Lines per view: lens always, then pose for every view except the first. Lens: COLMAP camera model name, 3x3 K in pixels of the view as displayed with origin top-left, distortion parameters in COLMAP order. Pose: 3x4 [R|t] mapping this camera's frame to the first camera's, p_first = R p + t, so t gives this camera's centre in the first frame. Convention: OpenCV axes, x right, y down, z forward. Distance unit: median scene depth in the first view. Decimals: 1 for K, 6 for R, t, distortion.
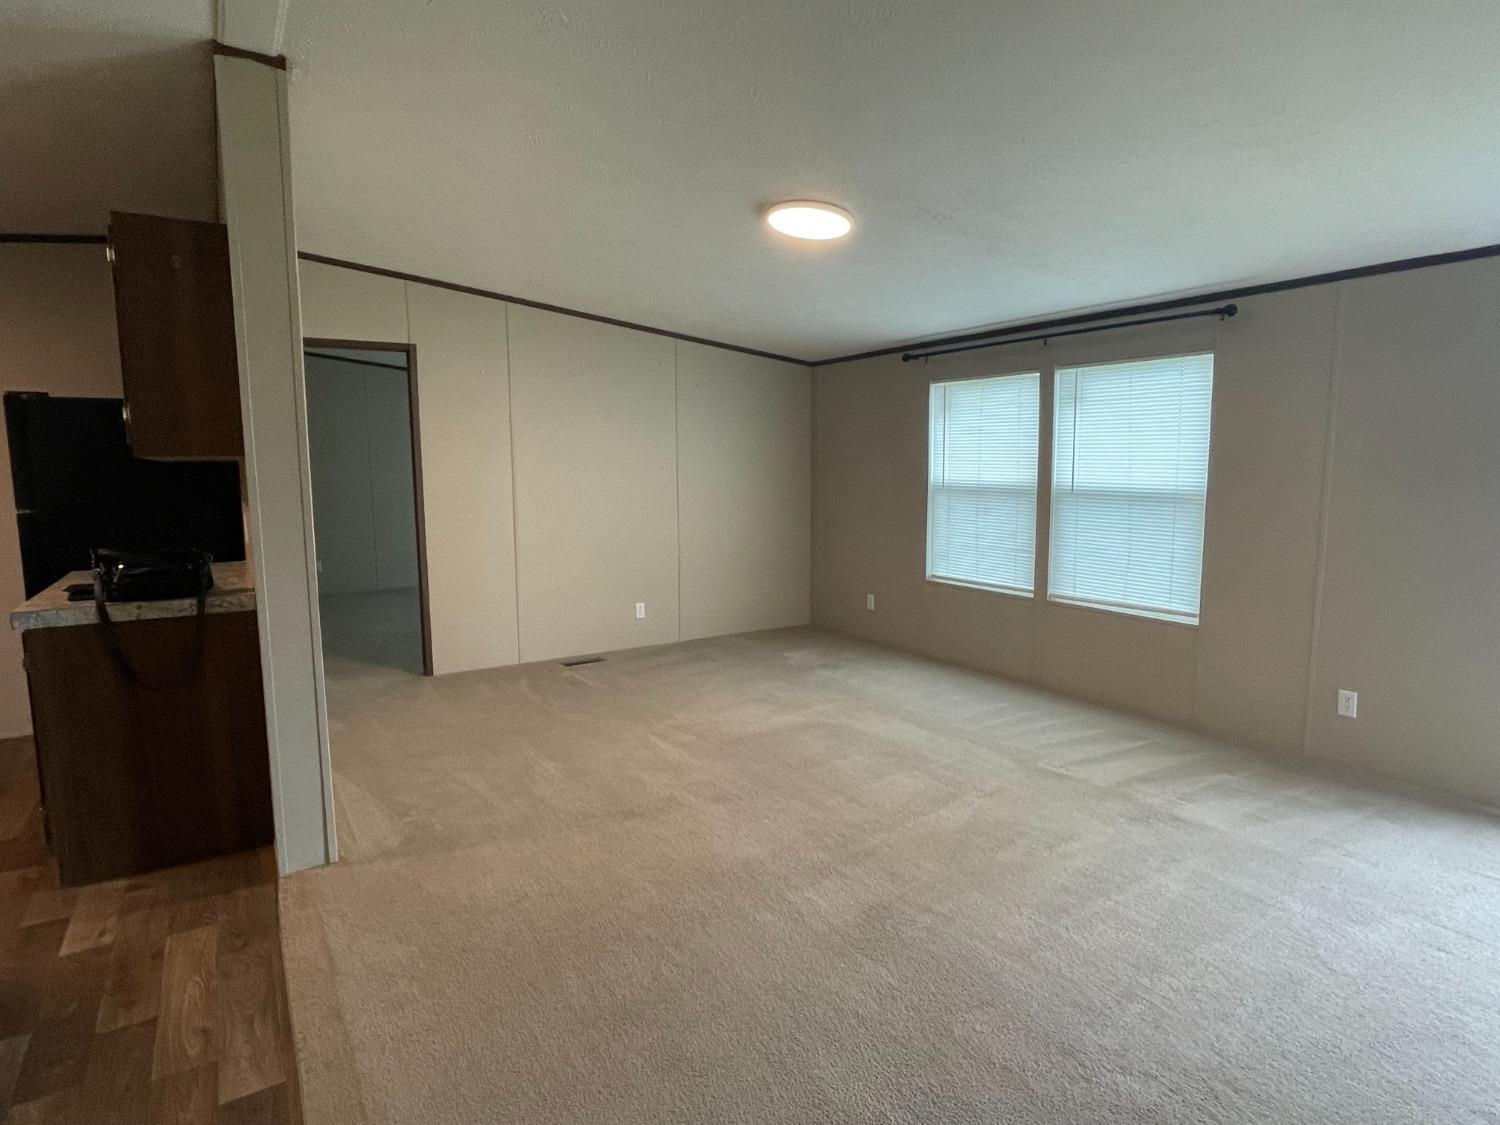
lens RADIAL K [[825.6, 0, 750.0], [0, 825.6, 562.5], [0, 0, 1]] dist [-0.000783, -0.000465]
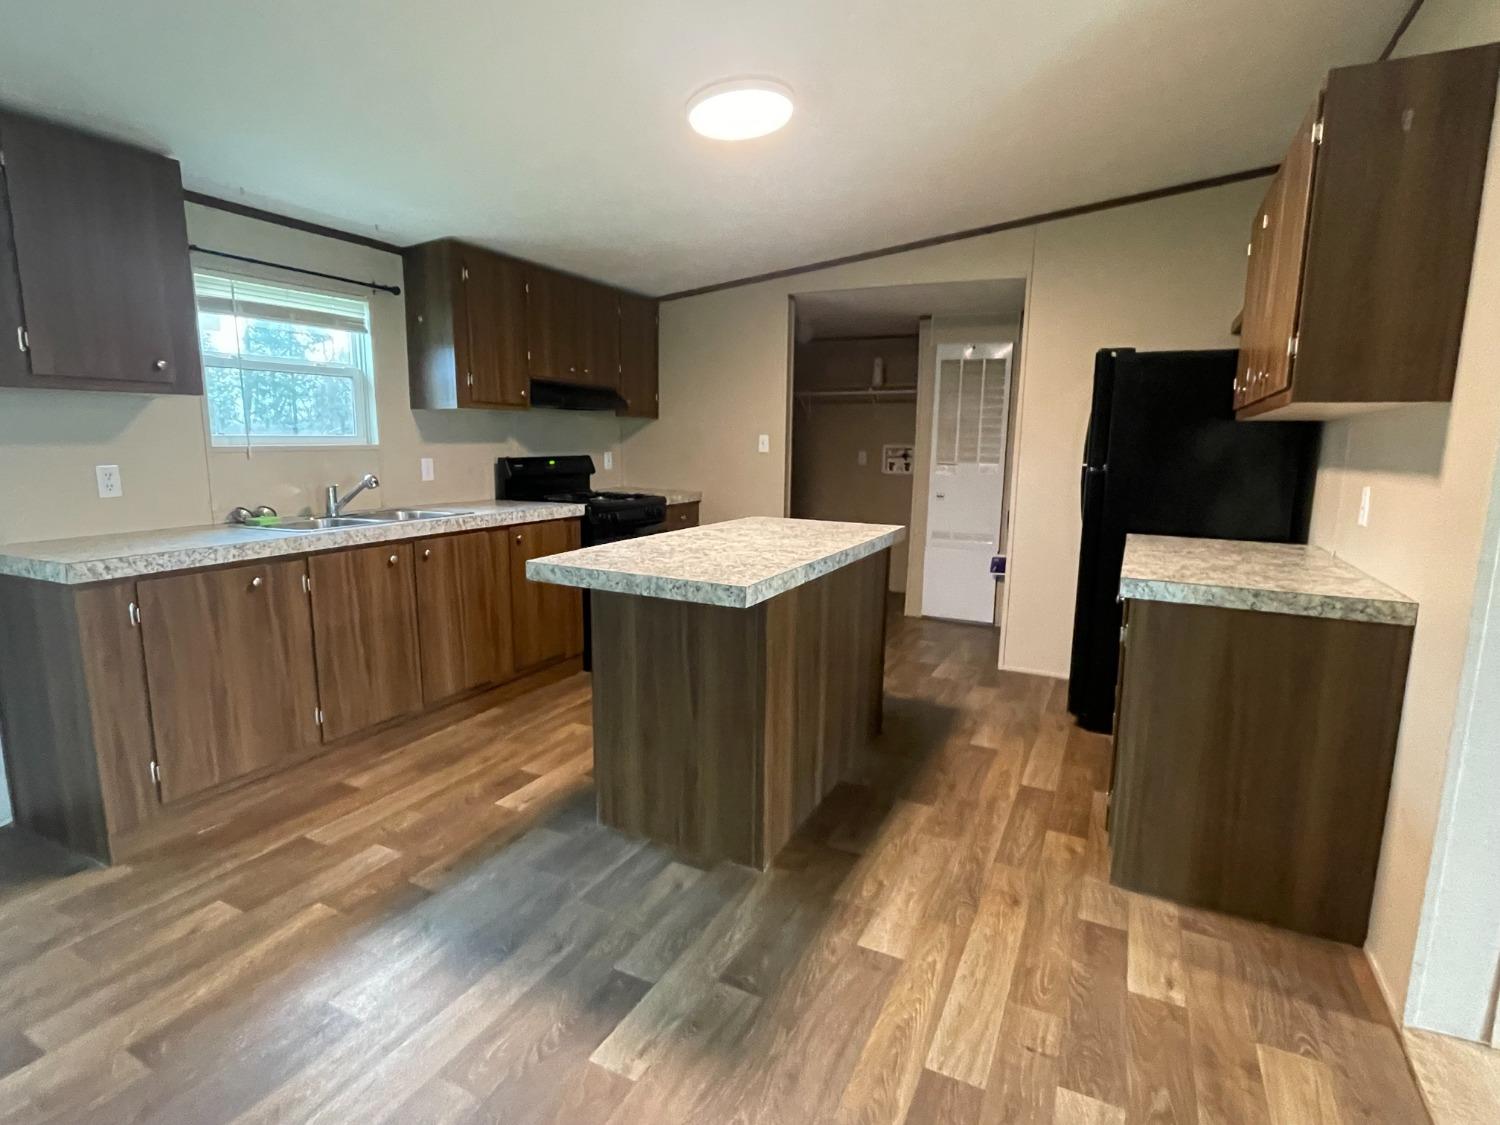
lens RADIAL K [[768.3, 0, 742.0], [0, 768.3, 558.4], [0, 0, 1]] dist [-0.002269, 0.000324]
pose [[0.510280, 0.151849, -0.846496, -0.380622], [-0.115711, 0.987461, 0.107384, -0.002134], [0.852188, 0.043153, 0.521452, 0.197594]]
